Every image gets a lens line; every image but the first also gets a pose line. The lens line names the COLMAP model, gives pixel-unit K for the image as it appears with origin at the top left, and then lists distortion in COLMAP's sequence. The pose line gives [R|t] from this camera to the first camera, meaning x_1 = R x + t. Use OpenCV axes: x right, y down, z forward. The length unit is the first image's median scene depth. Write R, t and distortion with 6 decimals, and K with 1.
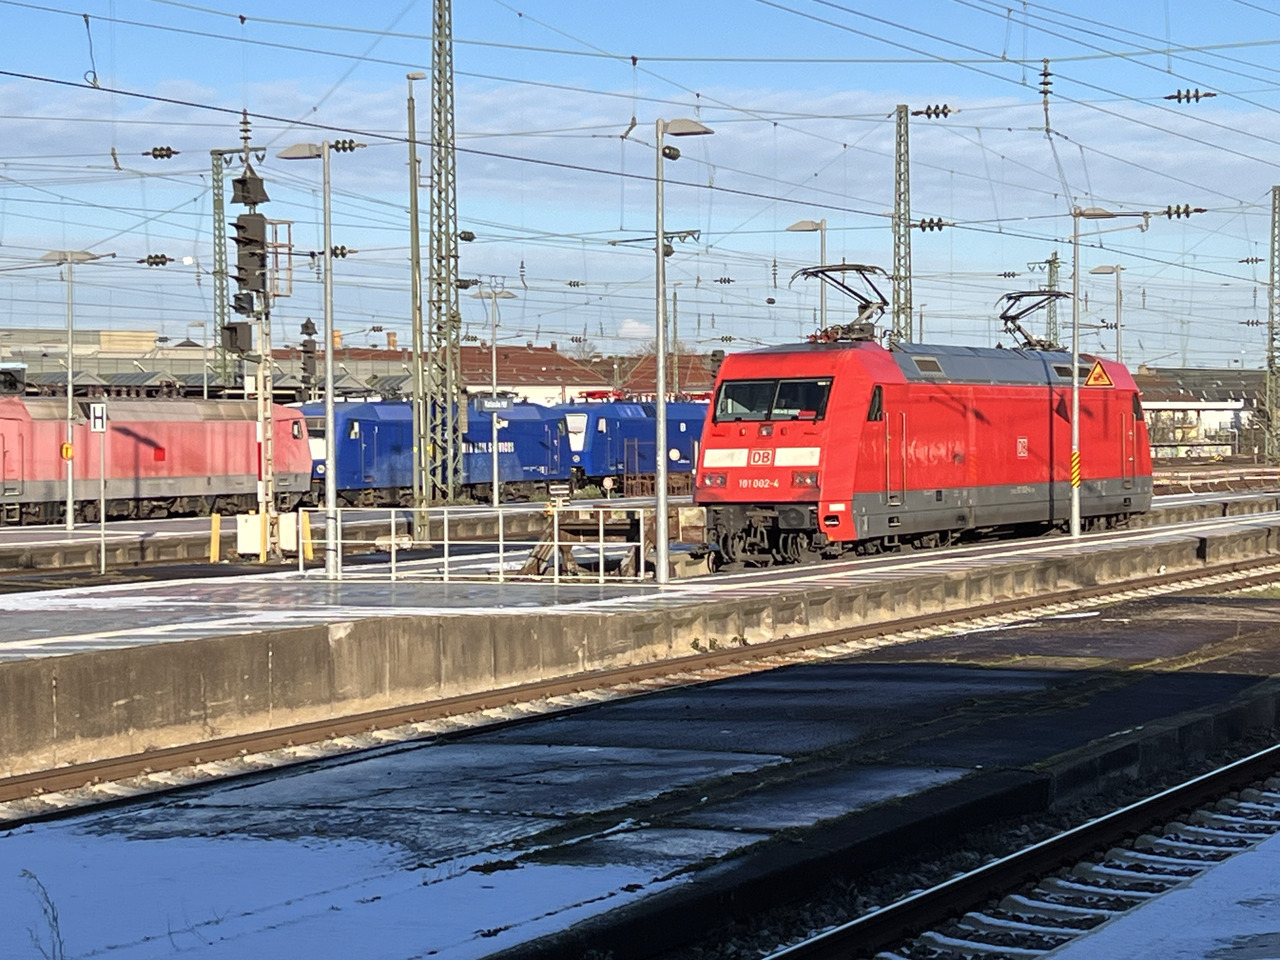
lens RADIAL K [[2963.2, 0, 640.0], [0, 2963.2, 480.0], [0, 0, 1]] dist [0.268778, -0.265293]
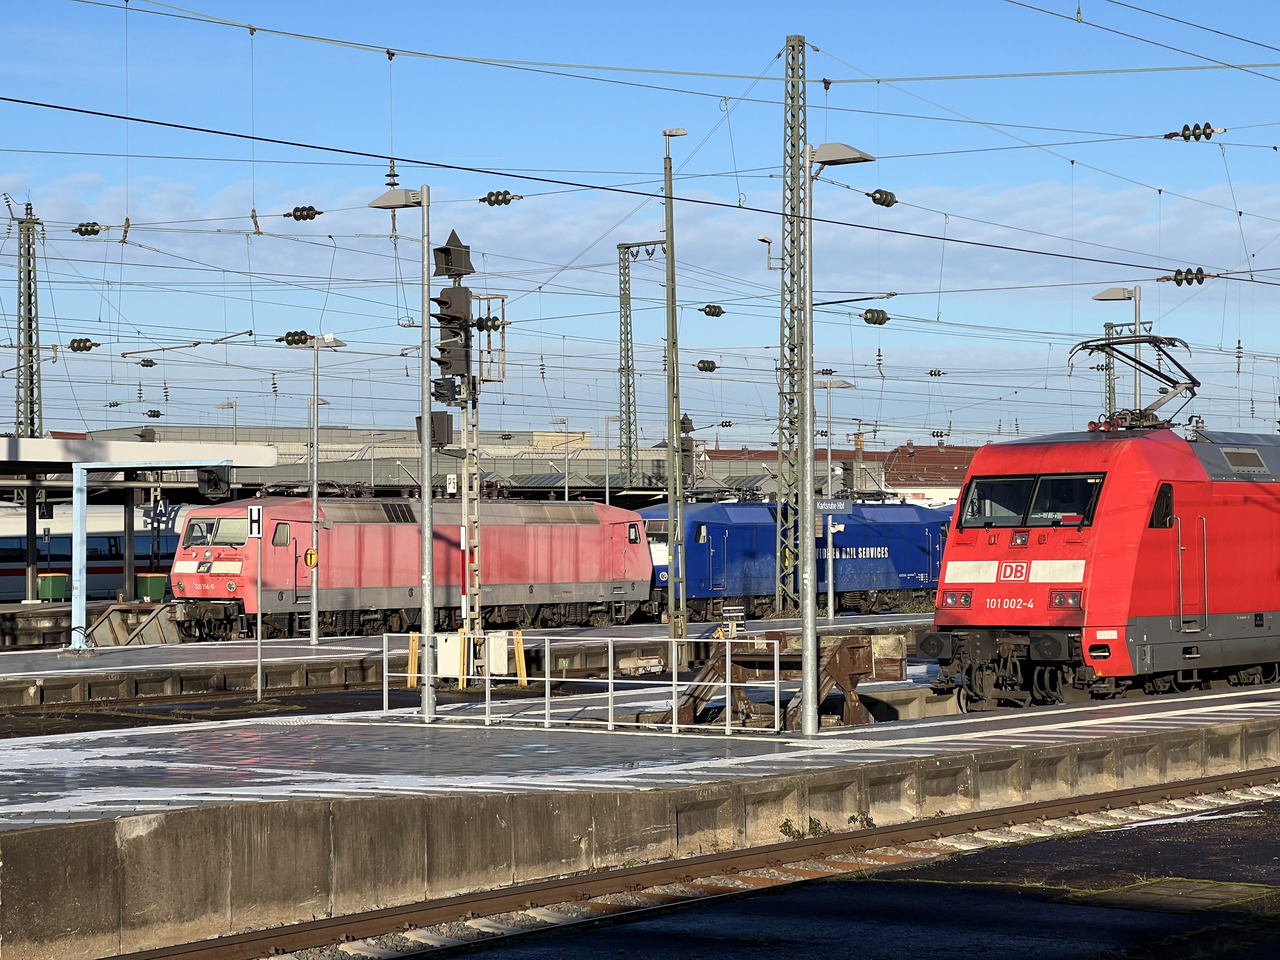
lens RADIAL K [[2913.5, 0, 636.0], [0, 2913.5, 454.1], [0, 0, 1]] dist [-0.003979, 4.945890]
pose [[0.983749, -0.002215, -0.179534, 0.076348], [-0.005550, 0.999071, -0.042736, -0.004603], [0.179462, 0.043038, 0.982823, 0.179302]]
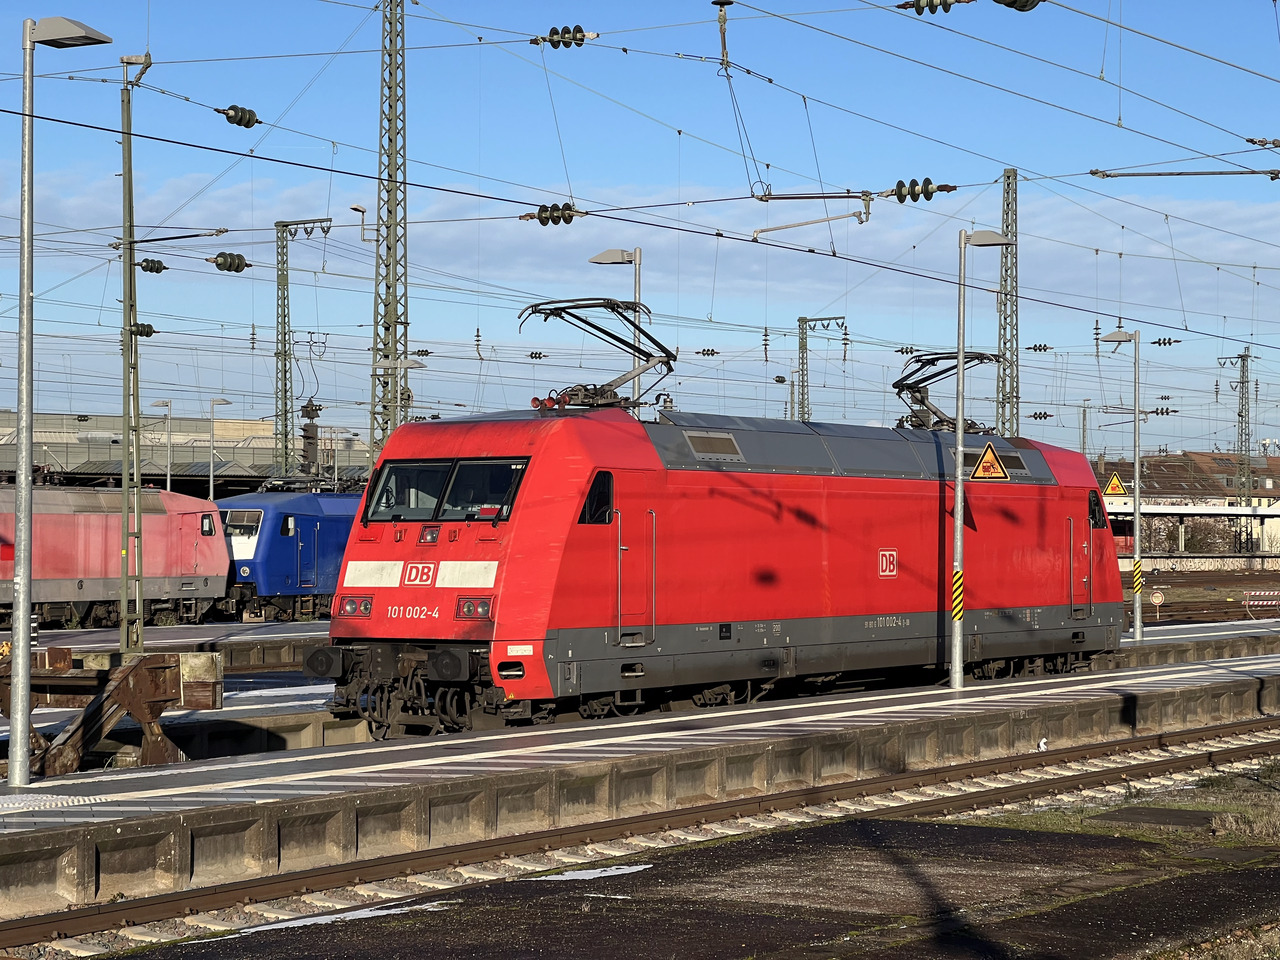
lens RADIAL K [[2851.9, 0, 667.1], [0, 2851.9, 510.4], [0, 0, 1]] dist [-0.122584, 5.921908]
pose [[0.995485, 0.013508, -0.093956, 0.146593], [-0.015688, 0.999624, -0.022505, -0.007712], [0.093617, 0.023878, 0.995322, 0.326340]]
